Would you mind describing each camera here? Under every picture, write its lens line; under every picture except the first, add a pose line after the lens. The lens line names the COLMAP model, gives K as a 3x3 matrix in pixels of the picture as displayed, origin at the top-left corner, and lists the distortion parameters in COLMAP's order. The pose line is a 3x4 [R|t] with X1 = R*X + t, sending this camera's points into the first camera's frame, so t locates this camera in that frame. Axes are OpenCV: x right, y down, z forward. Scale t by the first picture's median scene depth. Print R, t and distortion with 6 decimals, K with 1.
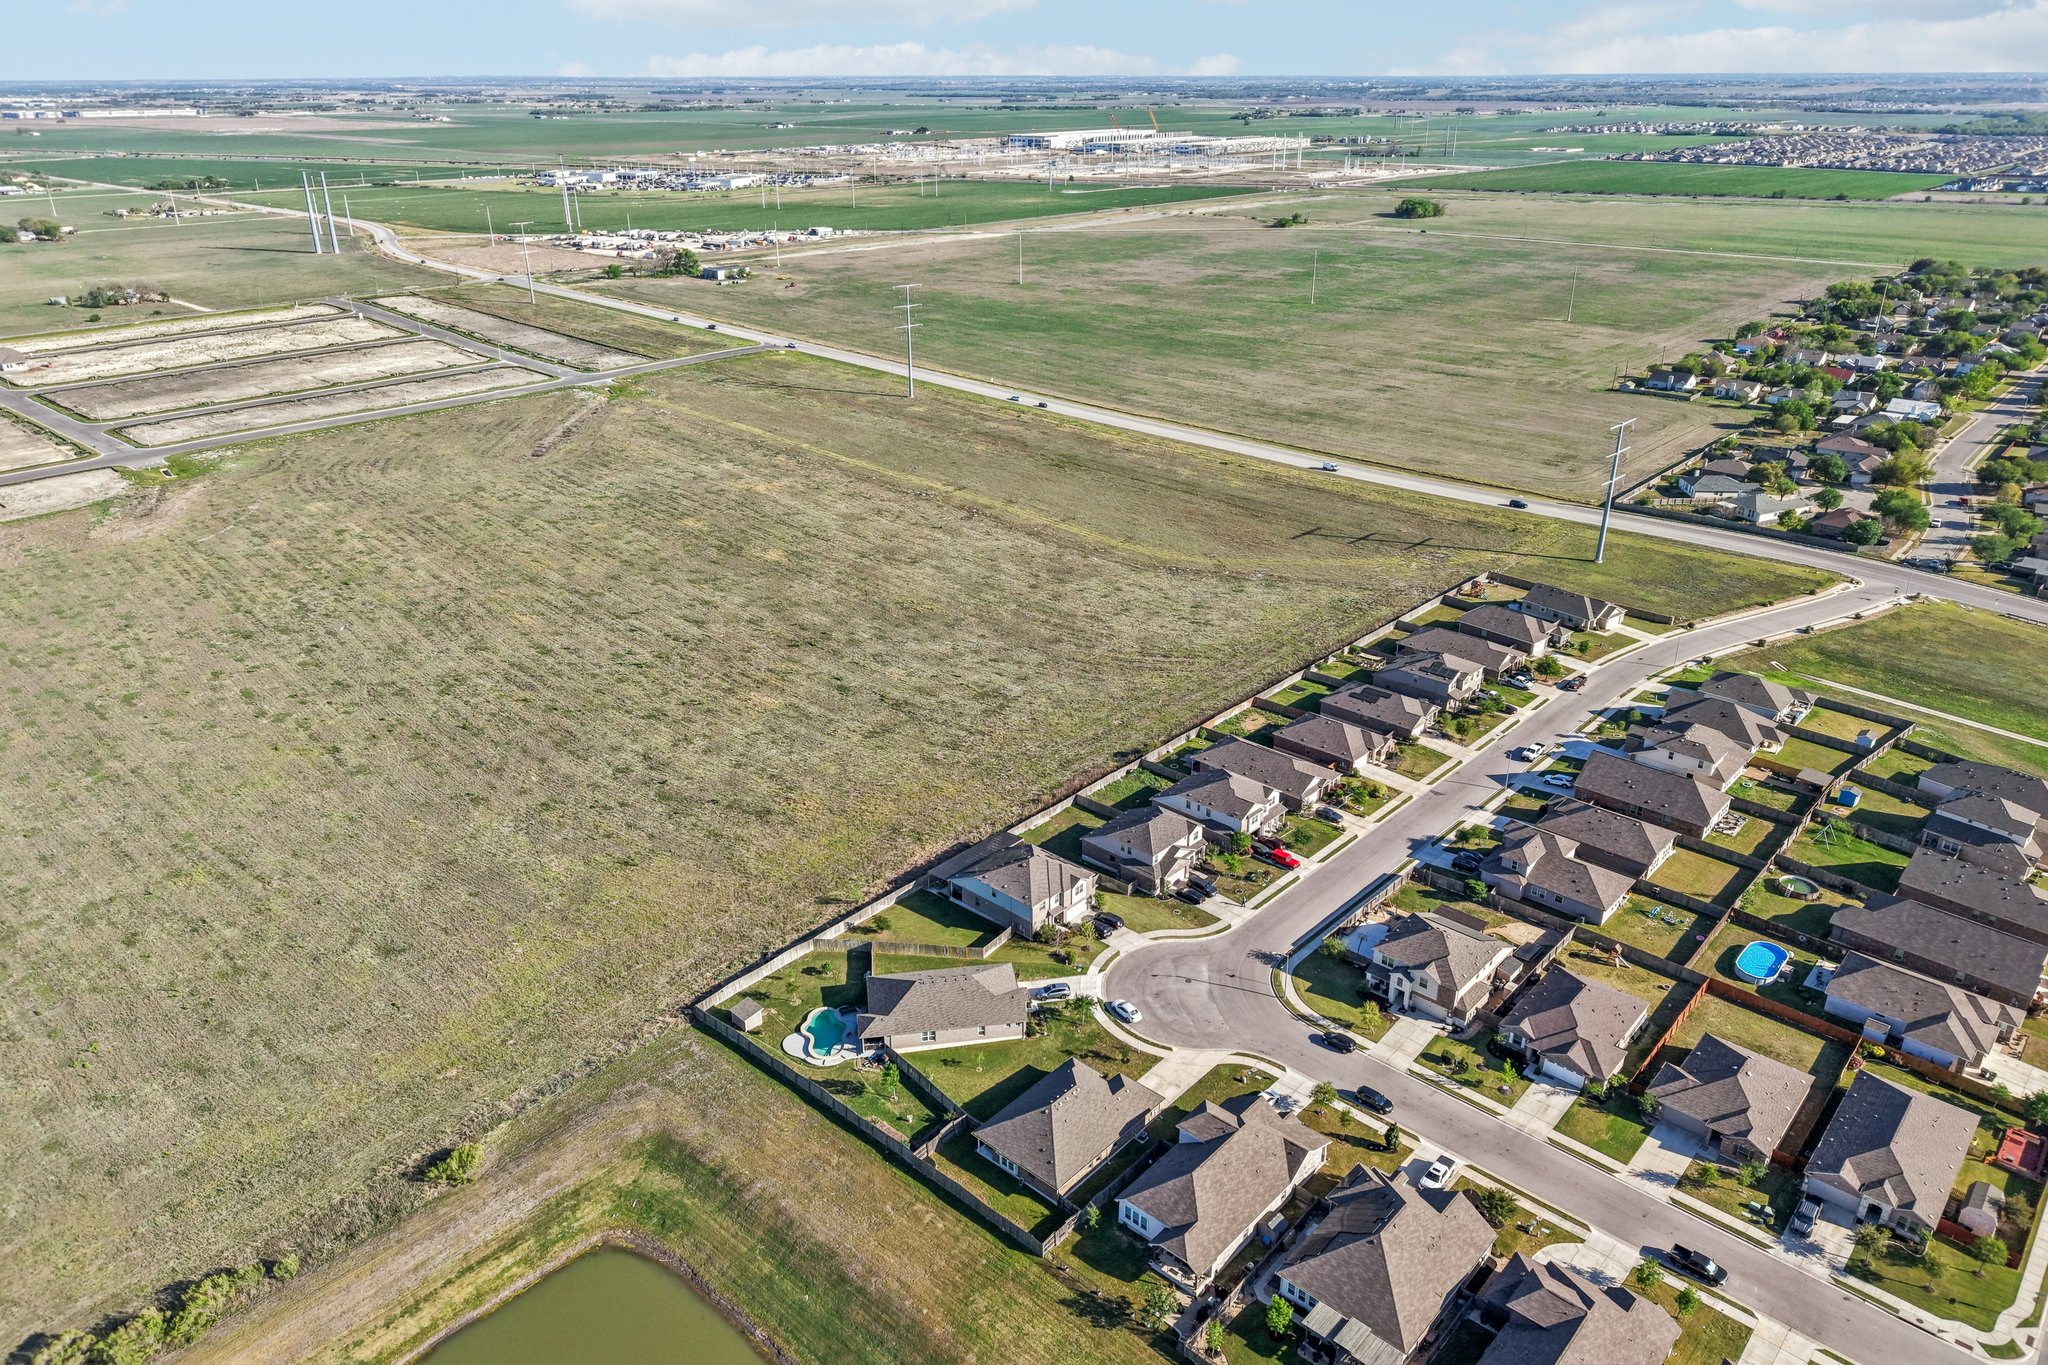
lens RADIAL K [[1380.9, 0, 1029.2], [0, 1380.9, 683.0], [0, 0, 1]] dist [0.035654, -0.039344]
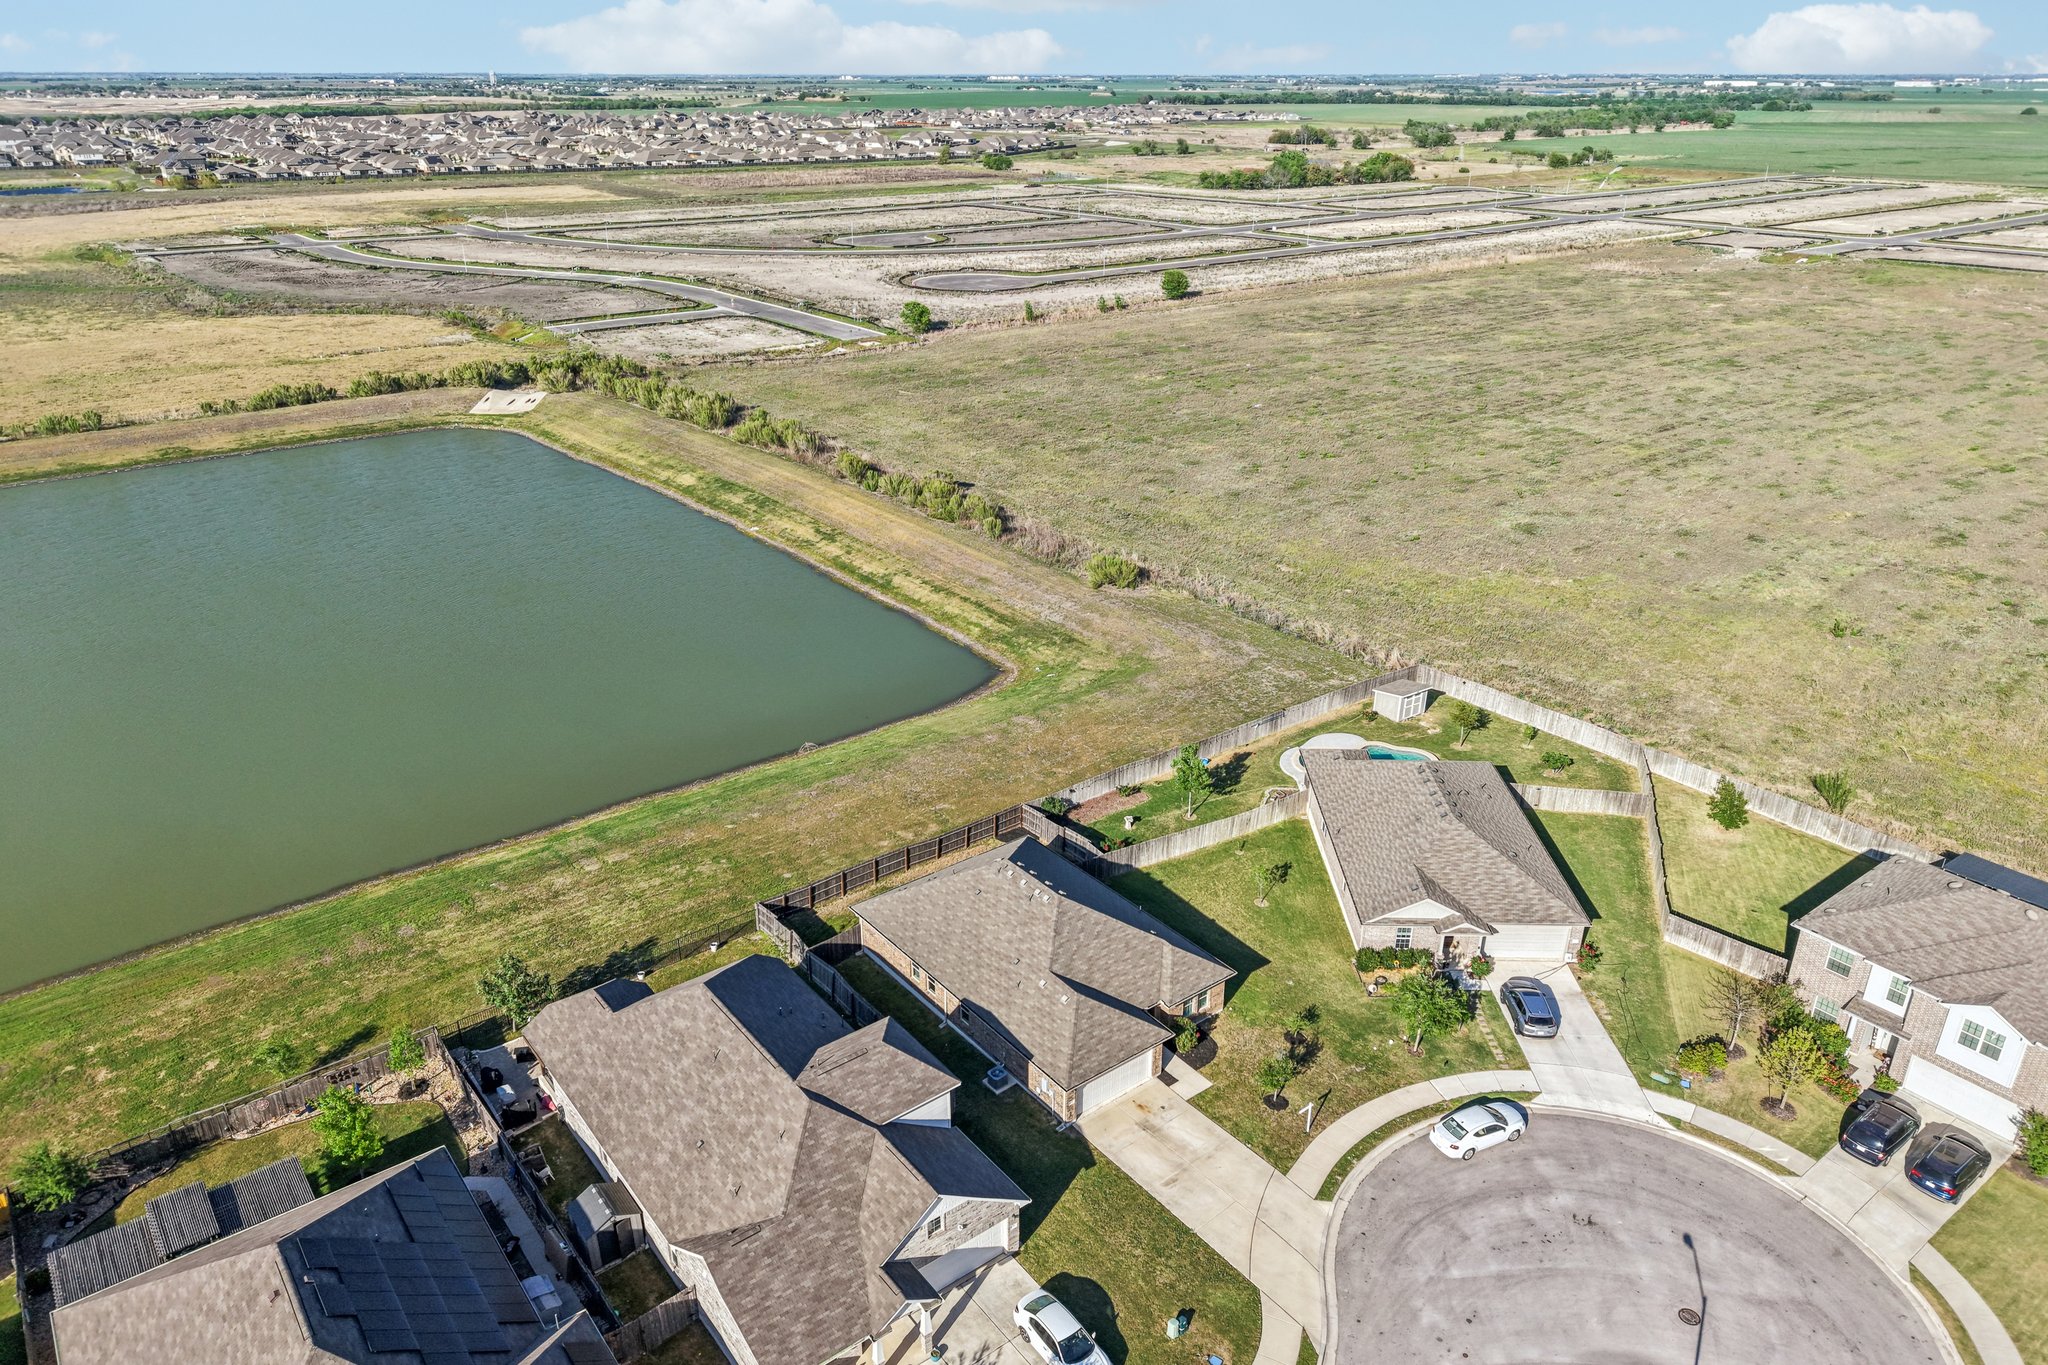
lens RADIAL K [[1387.7, 0, 1020.0], [0, 1387.7, 689.3], [0, 0, 1]] dist [0.037952, -0.040707]
pose [[-0.181030, 0.403320, -0.896973, 0.339582], [-0.397791, 0.804080, 0.441834, 0.032188], [0.899439, 0.436793, 0.014874, 0.774917]]
